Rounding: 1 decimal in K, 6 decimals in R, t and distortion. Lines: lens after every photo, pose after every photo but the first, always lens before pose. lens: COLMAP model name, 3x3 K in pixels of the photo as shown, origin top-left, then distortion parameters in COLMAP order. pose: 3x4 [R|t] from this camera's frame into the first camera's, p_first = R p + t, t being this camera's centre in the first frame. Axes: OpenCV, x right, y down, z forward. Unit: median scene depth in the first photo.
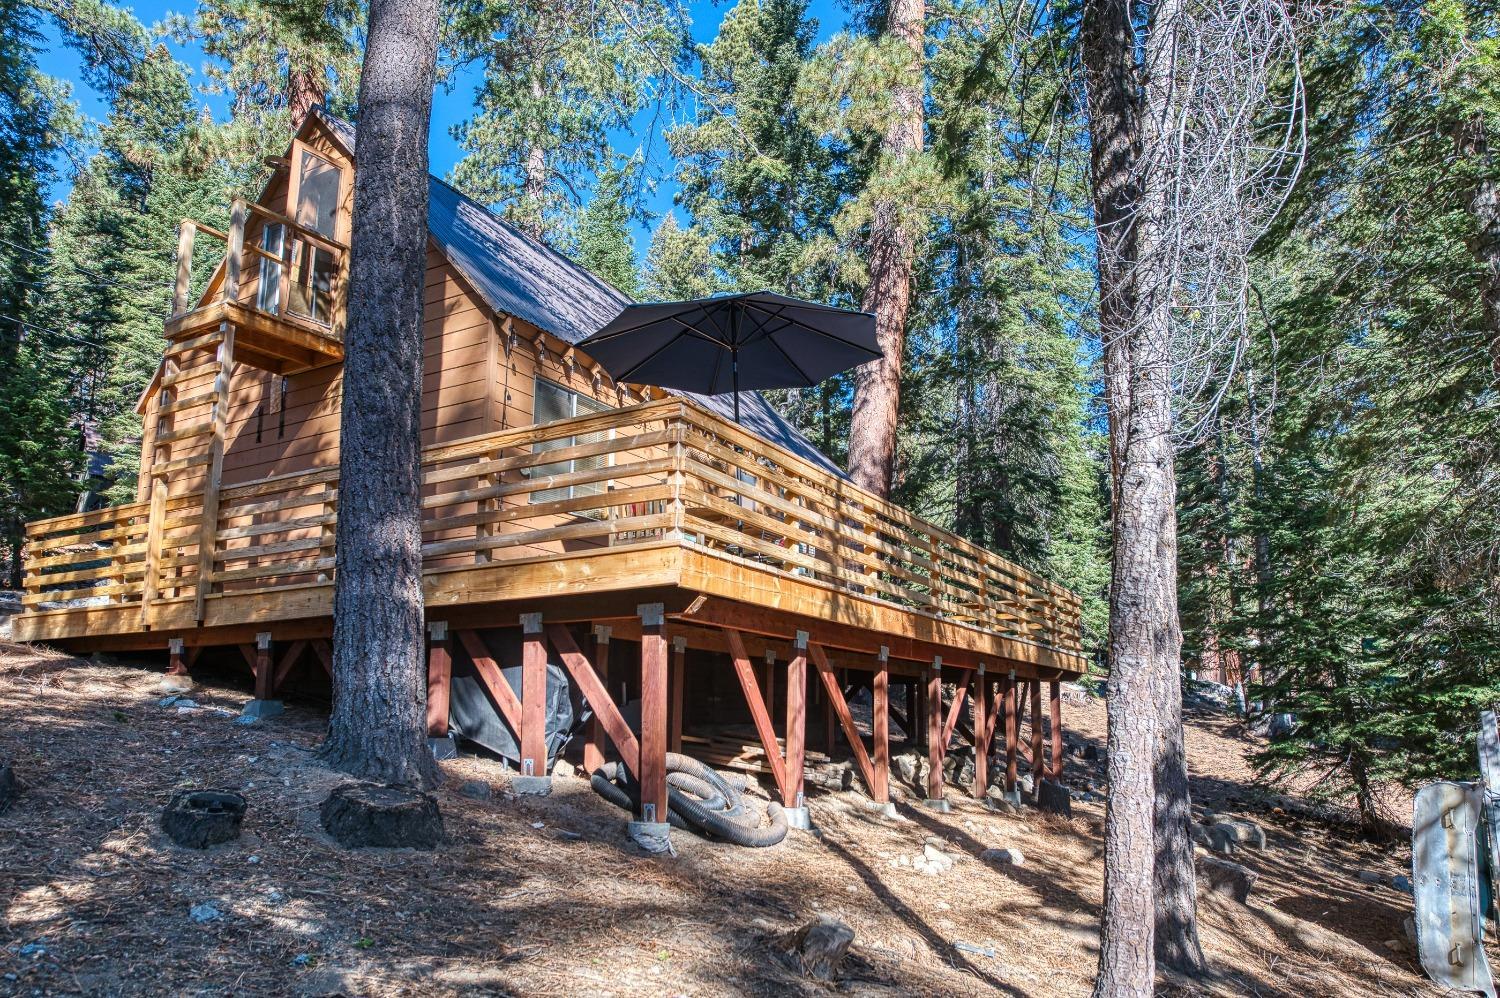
lens RADIAL K [[997.7, 0, 750.0], [0, 997.7, 579.2], [0, 0, 1]] dist [0.005252, -0.000403]
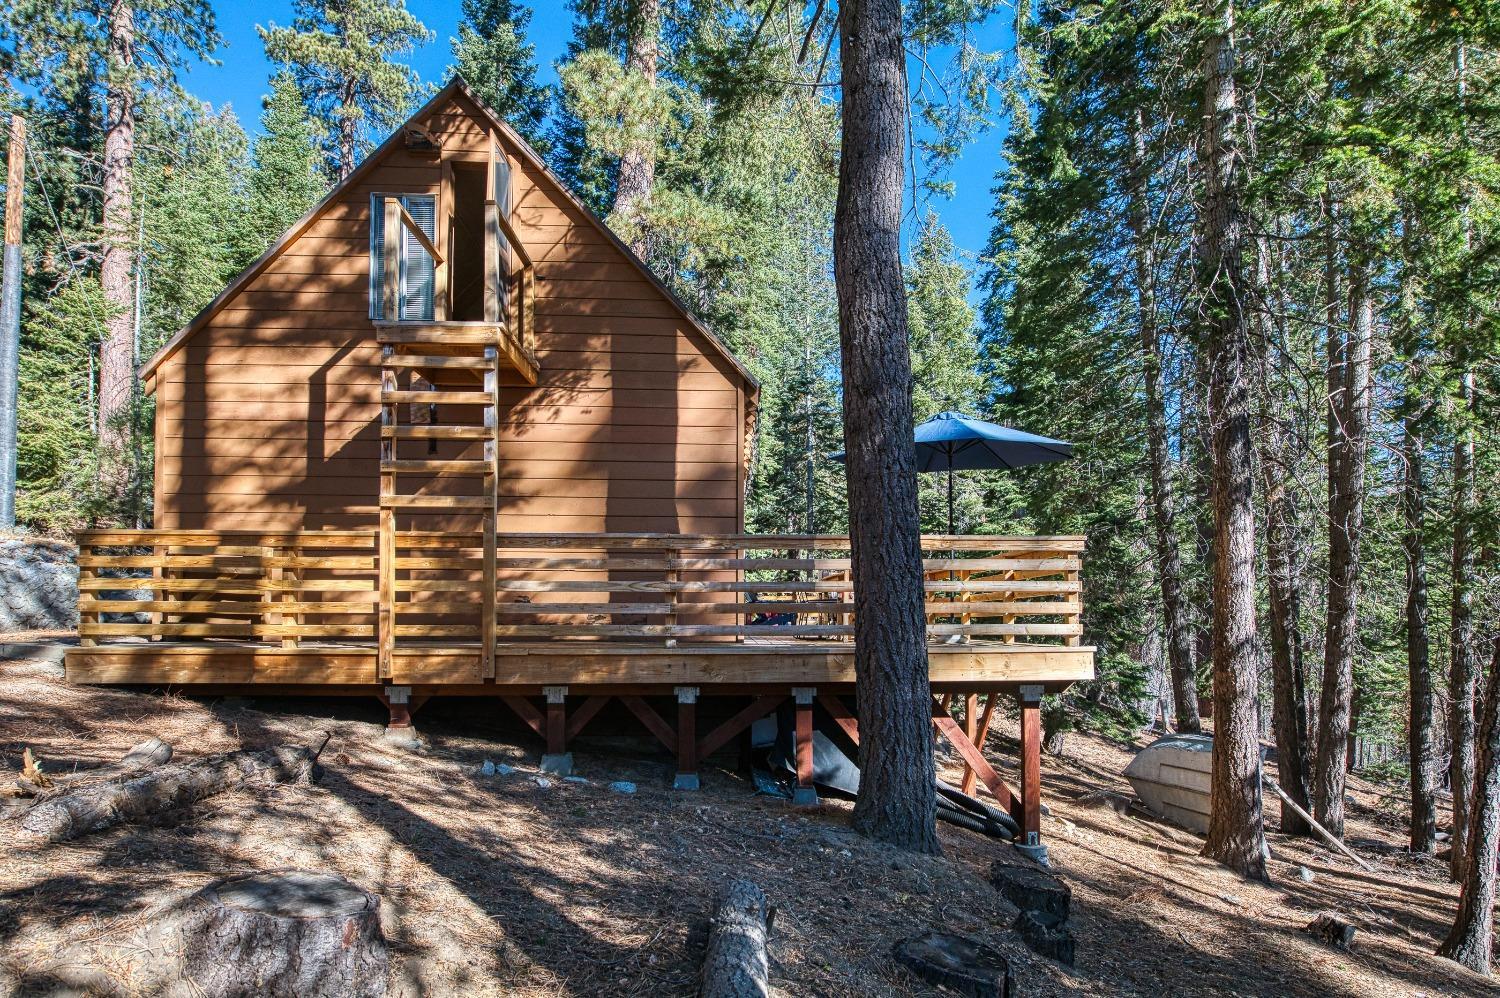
lens RADIAL K [[788.1, 0, 746.3], [0, 788.1, 605.2], [0, 0, 1]] dist [-0.004136, -0.000306]
pose [[0.839477, 0.004771, 0.543374, -0.677228], [-0.079487, 0.990284, 0.114106, -0.117391], [-0.537550, -0.138980, 0.831700, 0.233091]]
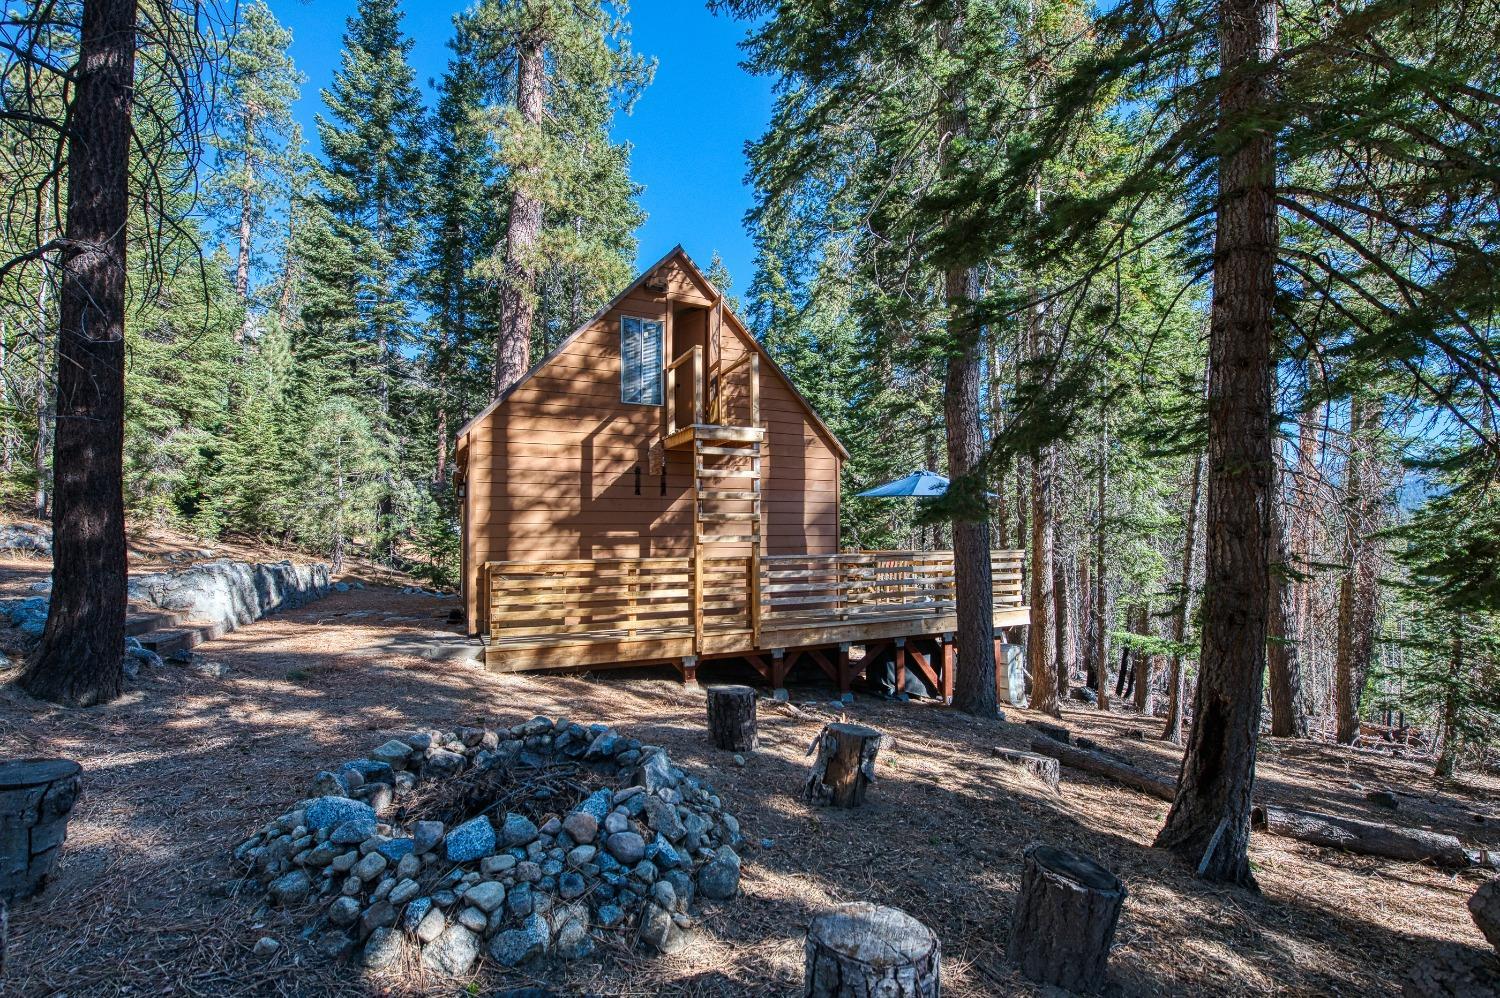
lens RADIAL K [[658.1, 0, 750.6], [0, 658.1, 539.2], [0, 0, 1]] dist [-0.024669, -0.000225]
pose [[0.566859, -0.004238, 0.823804, -1.254731], [-0.107757, 0.991014, 0.079245, -0.180865], [-0.816737, -0.133691, 0.561309, 0.417507]]
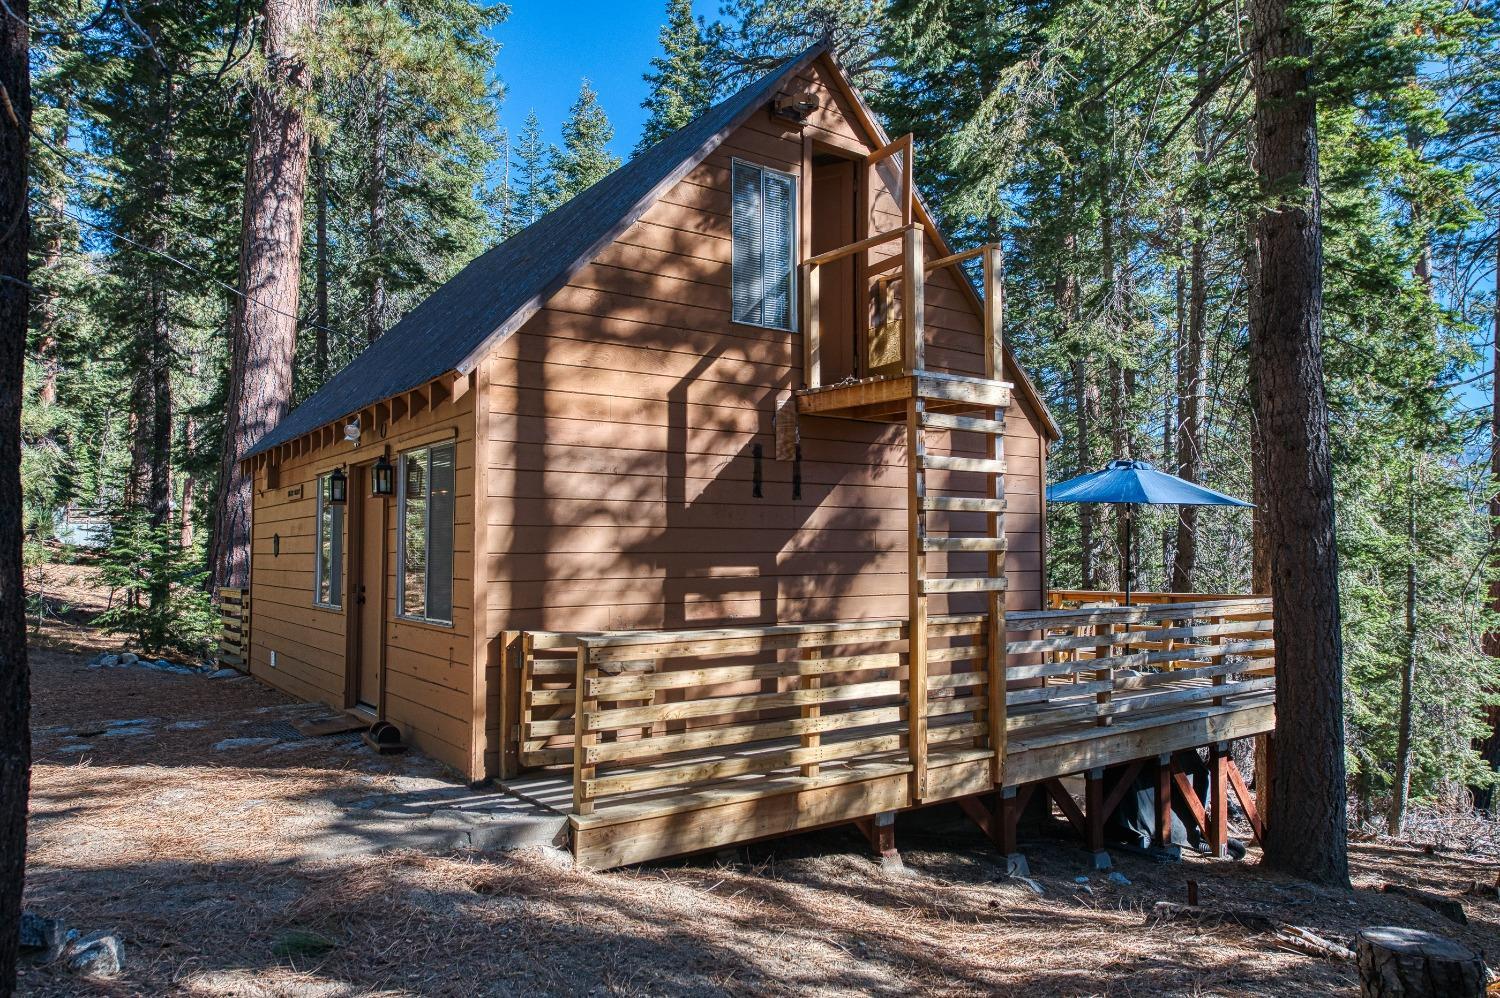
lens RADIAL K [[1032.5, 0, 747.3], [0, 1032.5, 522.7], [0, 0, 1]] dist [-0.005059, -0.002451]
pose [[0.399119, 0.023518, 0.916597, -1.292365], [-0.129433, 0.991106, 0.030930, -0.155035], [-0.907717, -0.130983, 0.398613, 0.791854]]
